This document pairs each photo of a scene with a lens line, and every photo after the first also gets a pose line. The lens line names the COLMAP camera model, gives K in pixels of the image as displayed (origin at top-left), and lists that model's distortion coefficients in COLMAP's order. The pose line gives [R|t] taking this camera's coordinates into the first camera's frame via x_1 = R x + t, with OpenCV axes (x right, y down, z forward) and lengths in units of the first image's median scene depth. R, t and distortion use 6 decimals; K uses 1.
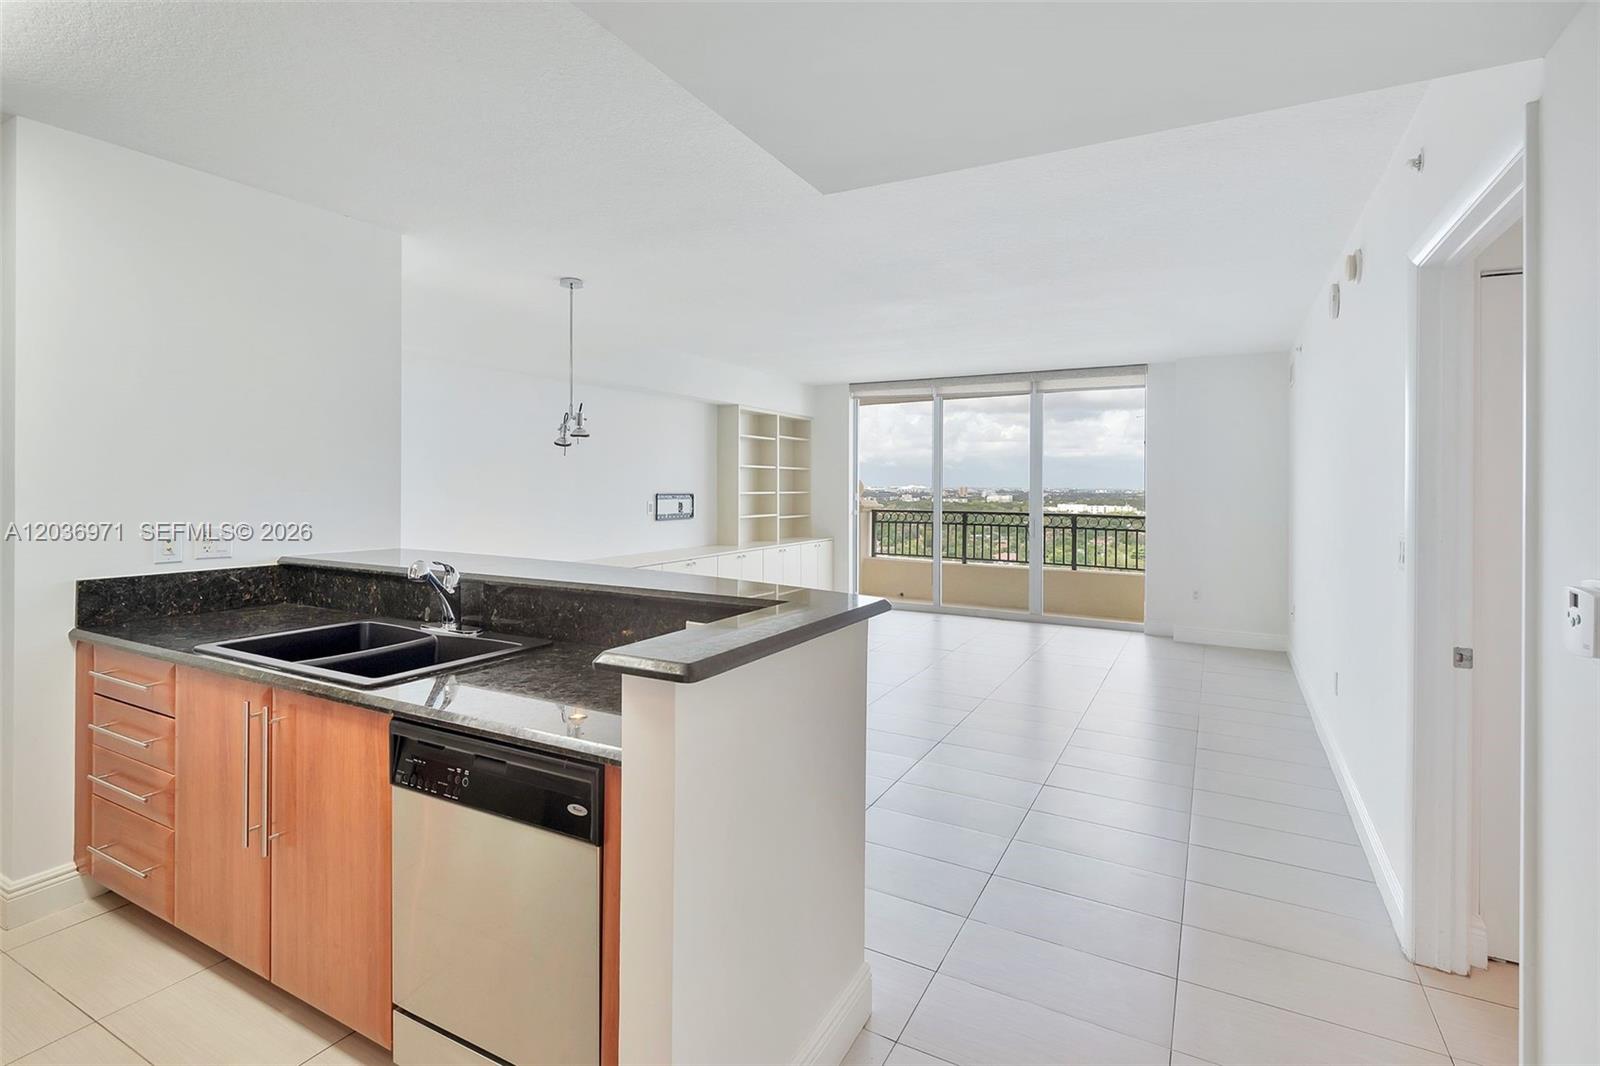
lens RADIAL K [[743.4, 0, 820.9], [0, 743.4, 479.6], [0, 0, 1]] dist [0.019070, -0.007340]
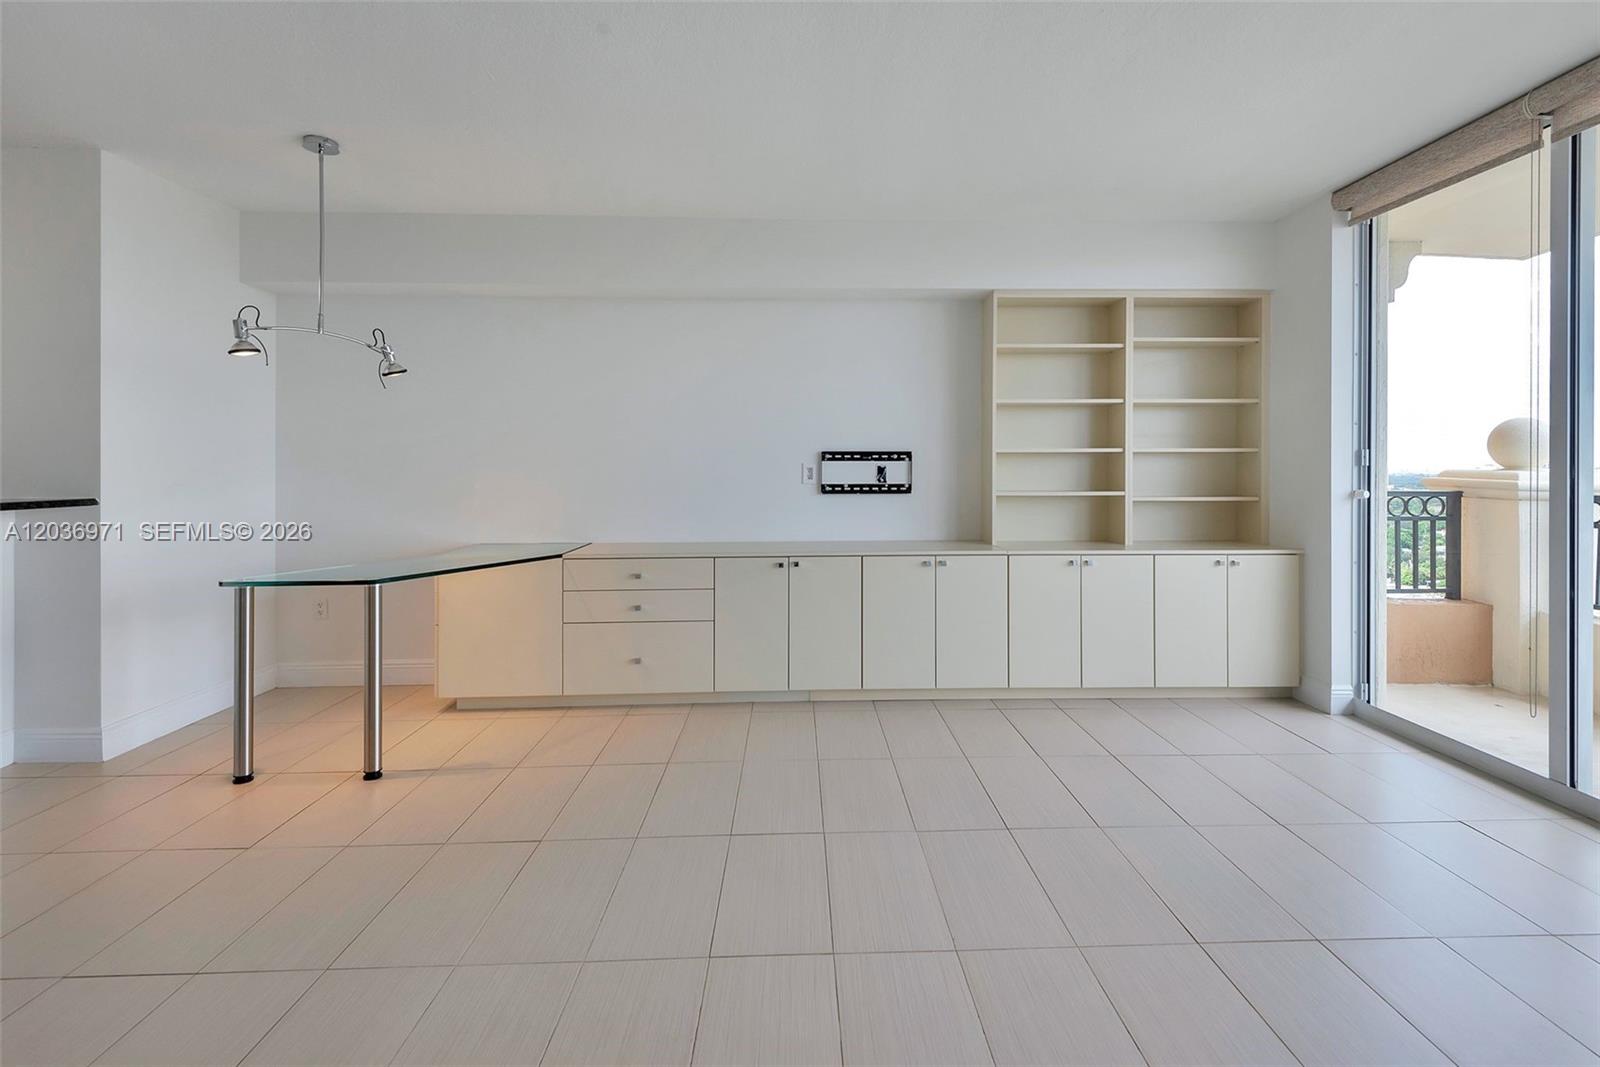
lens RADIAL K [[743.4, 0, 816.6], [0, 743.4, 468.0], [0, 0, 1]] dist [0.019070, -0.007340]
pose [[0.490425, -0.009218, -0.871435, 0.300949], [0.009983, 0.999938, -0.004959, 0.032286], [0.871426, -0.006268, 0.490486, 0.602613]]
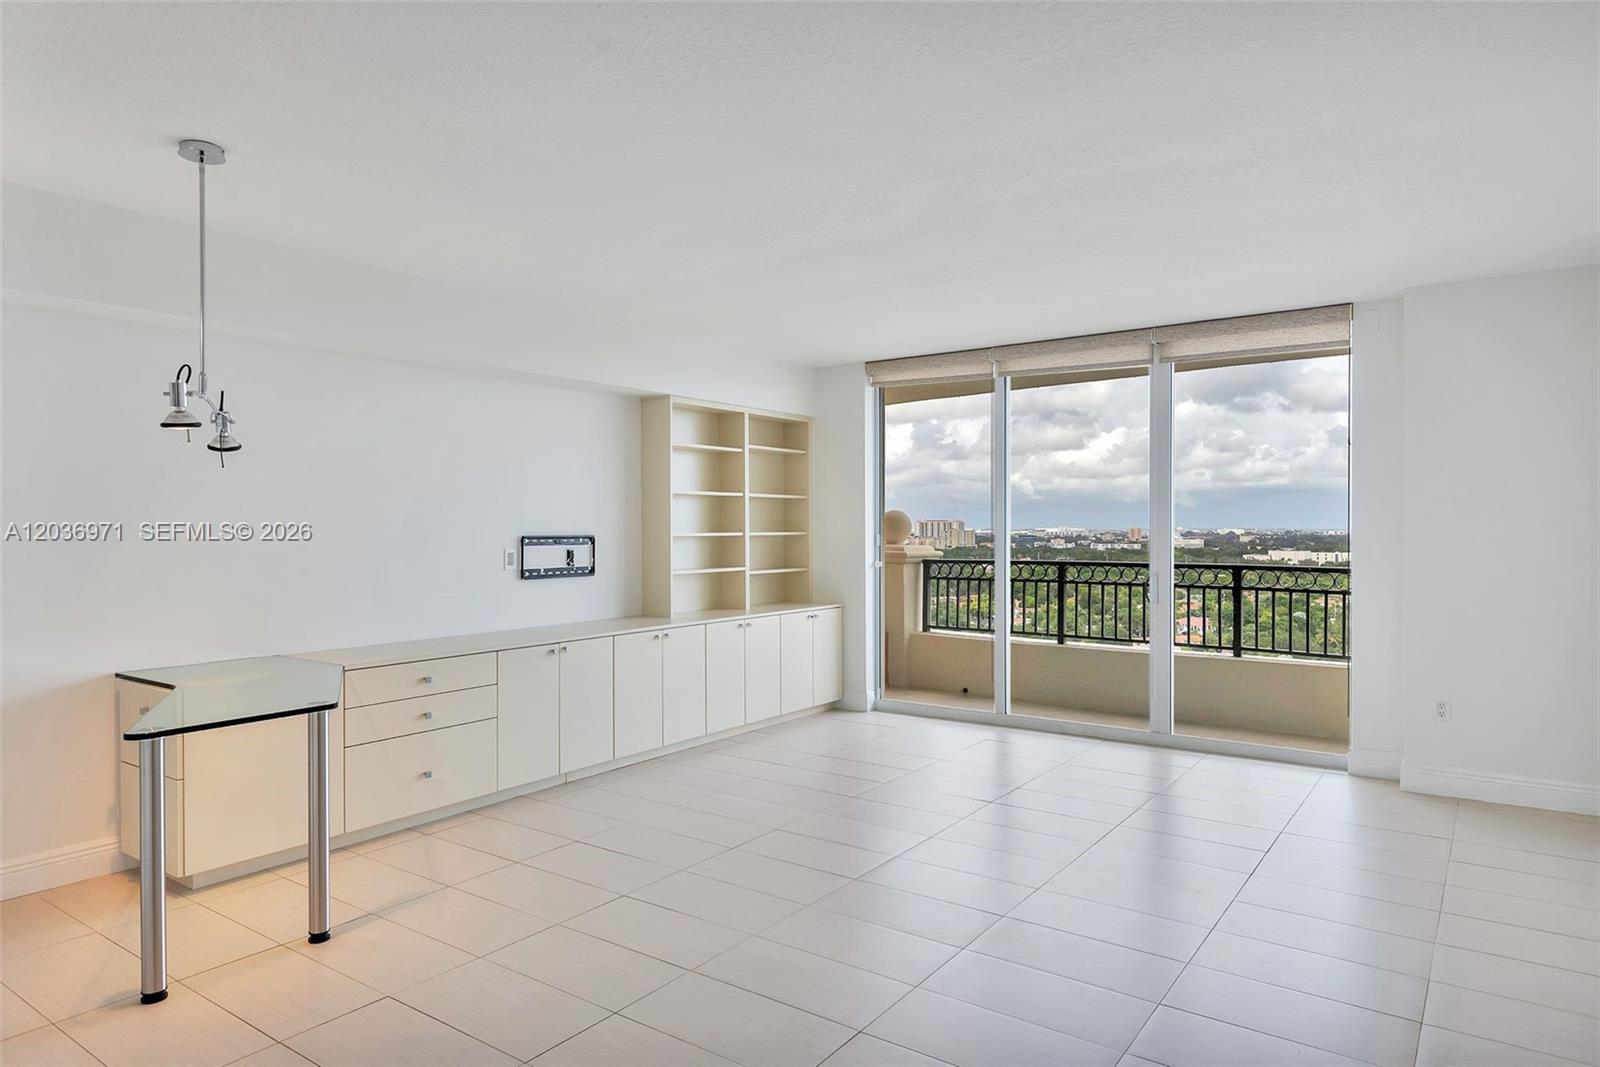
lens RADIAL K [[961.6, 0, 818.6], [0, 961.6, 528.4], [0, 0, 1]] dist [-0.004568, -0.005073]
pose [[0.991544, -0.008761, -0.129476, 0.117701], [0.009756, 0.999928, 0.007050, 0.008015], [0.129405, -0.008254, 0.991557, 0.201576]]
